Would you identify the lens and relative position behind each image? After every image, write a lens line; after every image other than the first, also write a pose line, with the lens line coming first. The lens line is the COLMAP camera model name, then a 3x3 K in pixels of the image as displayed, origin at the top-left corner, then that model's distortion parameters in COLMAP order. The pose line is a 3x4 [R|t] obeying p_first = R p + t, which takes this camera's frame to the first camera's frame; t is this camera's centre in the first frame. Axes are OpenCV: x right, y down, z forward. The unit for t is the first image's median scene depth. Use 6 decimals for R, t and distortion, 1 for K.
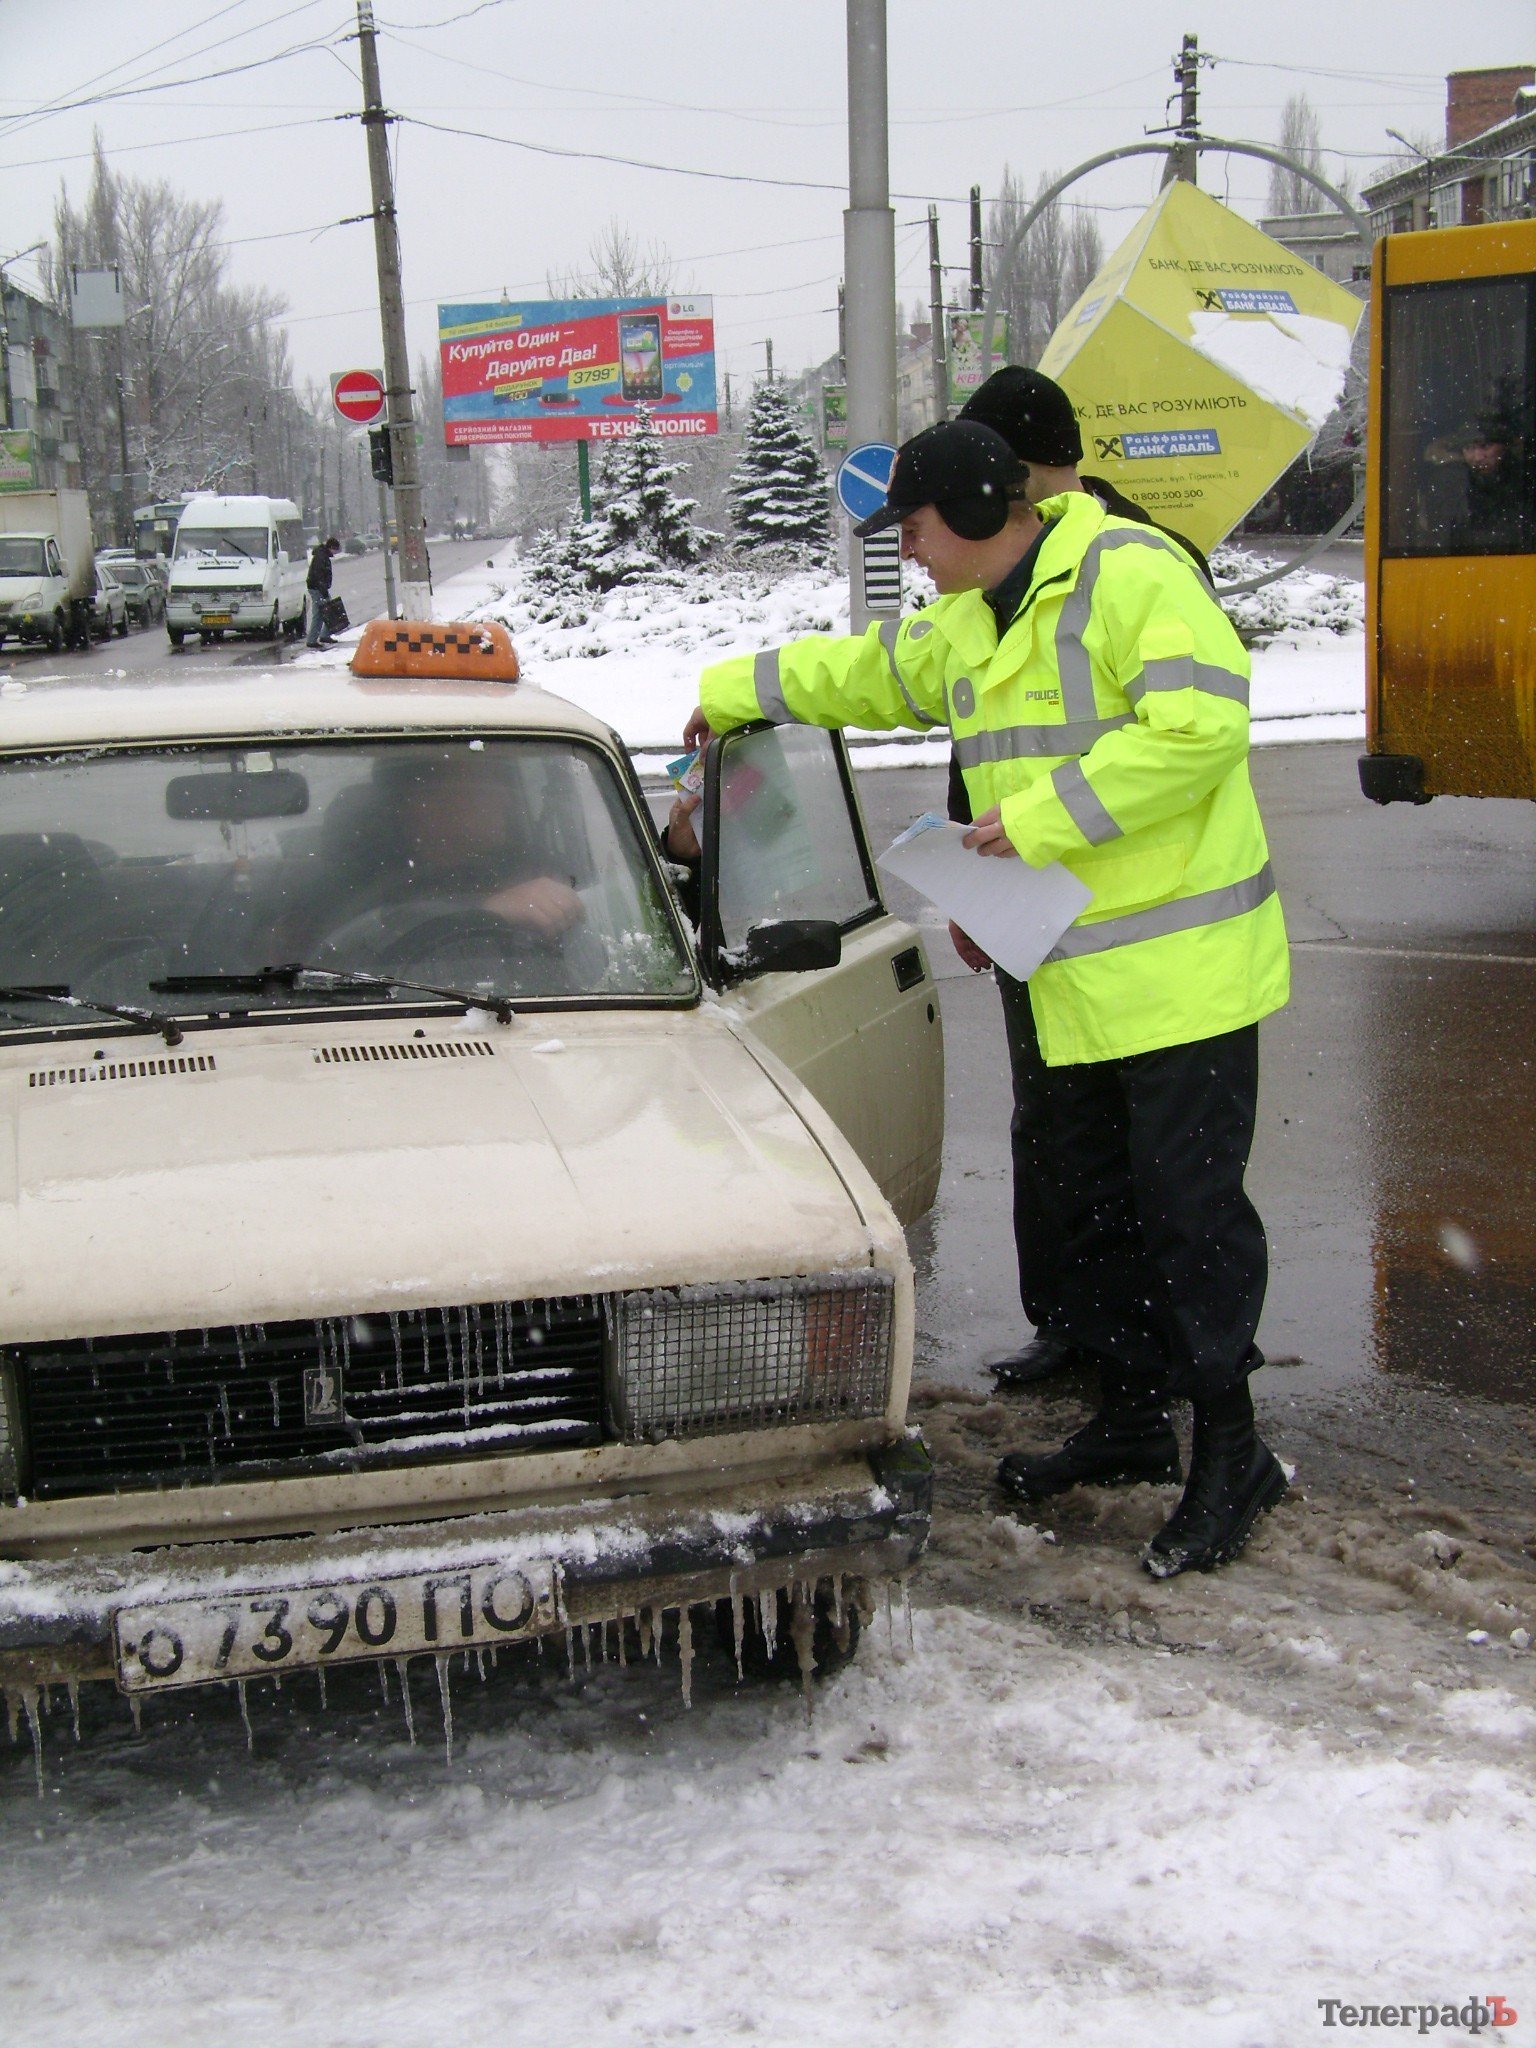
lens RADIAL K [[4166.1, 0, 768.0], [0, 4166.1, 1024.0], [0, 0, 1]] dist [-0.225465, 2.038836]
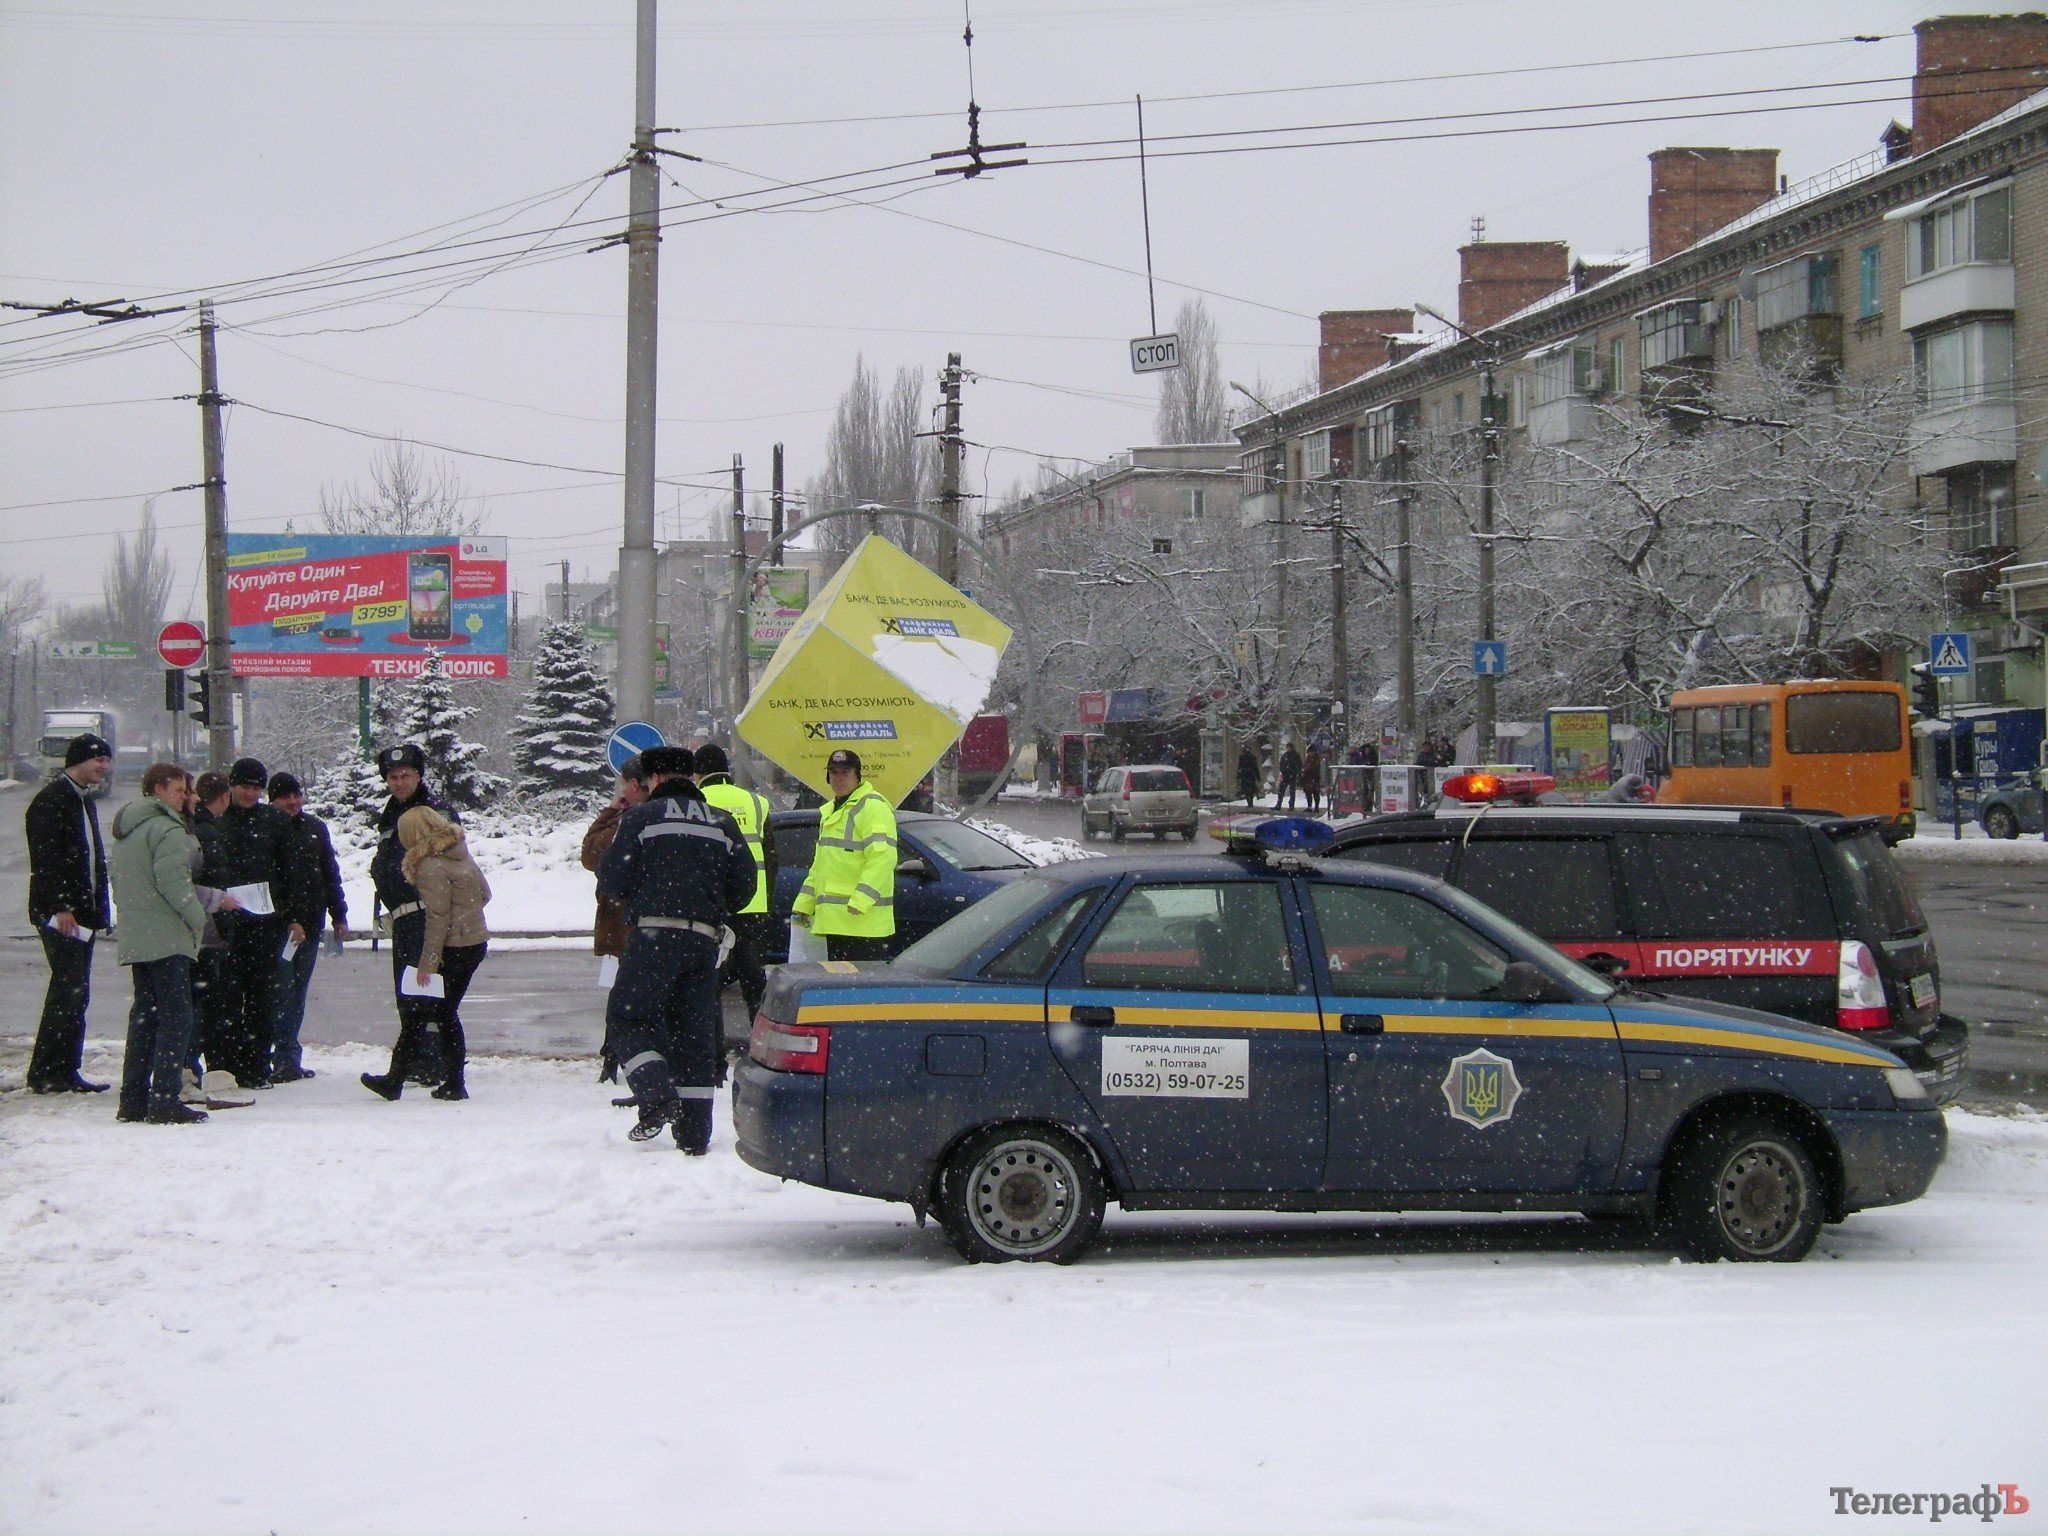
lens RADIAL K [[3113.6, 0, 1024.0], [0, 3113.6, 768.0], [0, 0, 1]] dist [0.184516, 0.036182]
pose [[0.988050, 0.040808, 0.148632, -0.000391], [-0.021822, 0.991637, -0.127199, -0.029209], [-0.152579, 0.122436, 0.980678, 0.255979]]
